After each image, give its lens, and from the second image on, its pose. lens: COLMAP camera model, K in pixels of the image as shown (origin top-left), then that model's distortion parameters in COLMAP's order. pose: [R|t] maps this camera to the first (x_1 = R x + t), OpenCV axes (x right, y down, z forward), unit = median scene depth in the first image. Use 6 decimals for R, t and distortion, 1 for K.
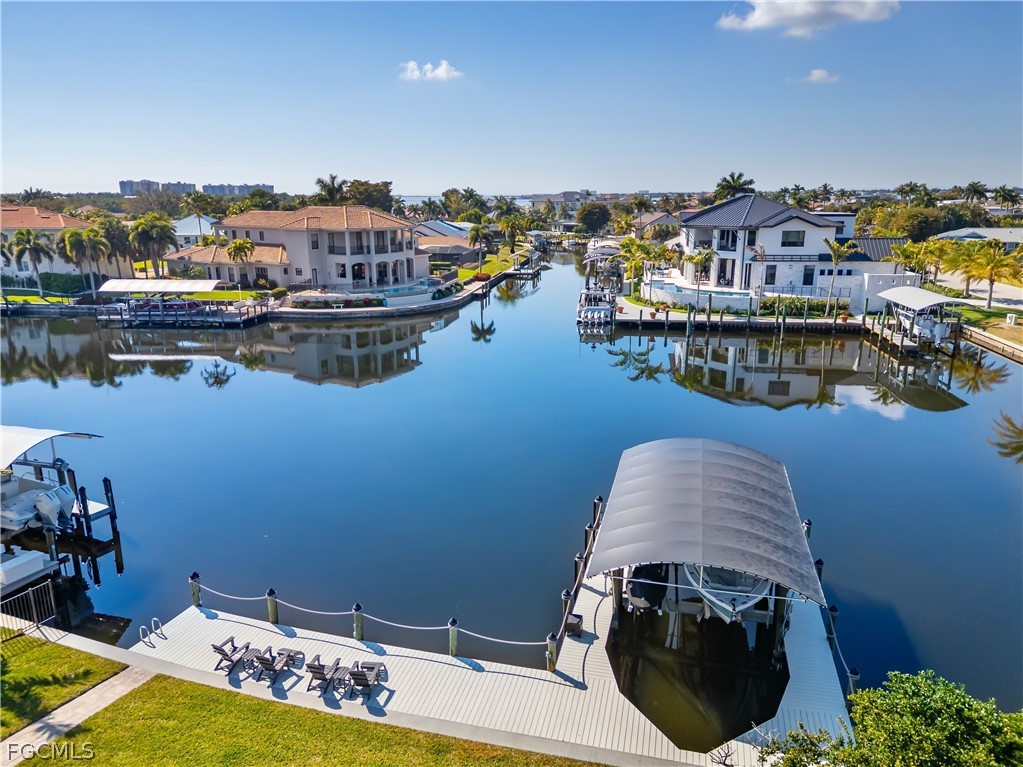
lens RADIAL K [[714.7, 0, 507.1], [0, 714.7, 385.3], [0, 0, 1]] dist [0.002372, -0.007409]
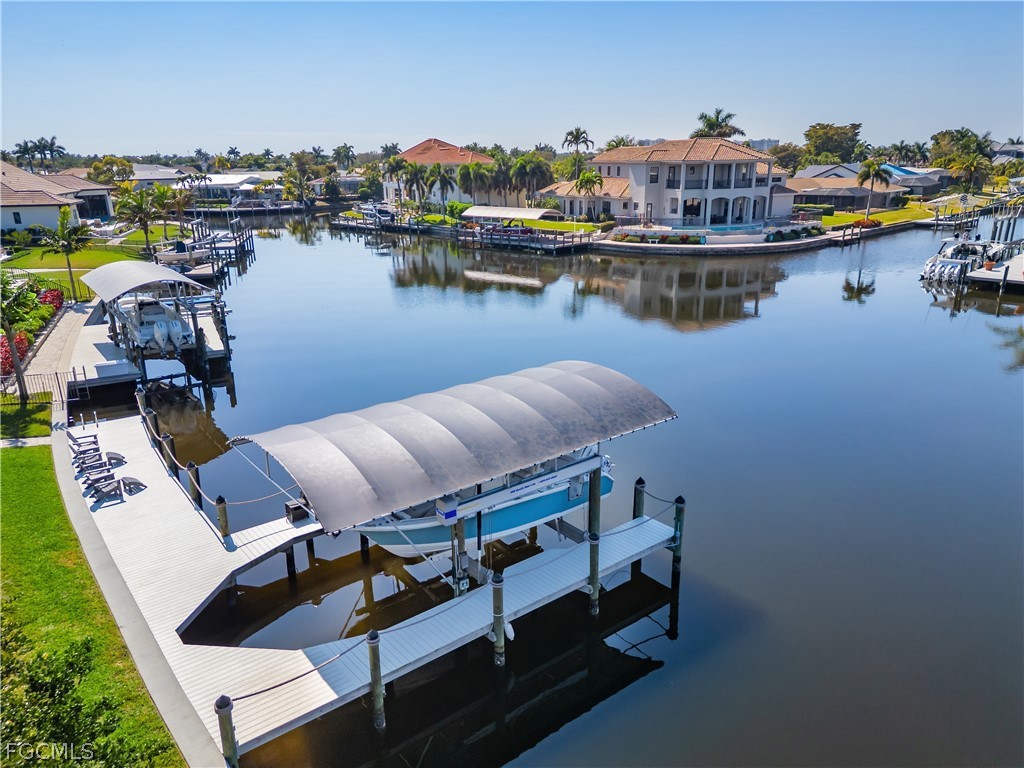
lens RADIAL K [[715.4, 0, 511.0], [0, 715.4, 386.8], [0, 0, 1]] dist [0.002372, -0.007409]
pose [[0.777014, 0.177505, -0.603937, 0.217945], [-0.144467, 0.984095, 0.103371, 0.010078], [0.612681, 0.006928, 0.790300, 0.109886]]
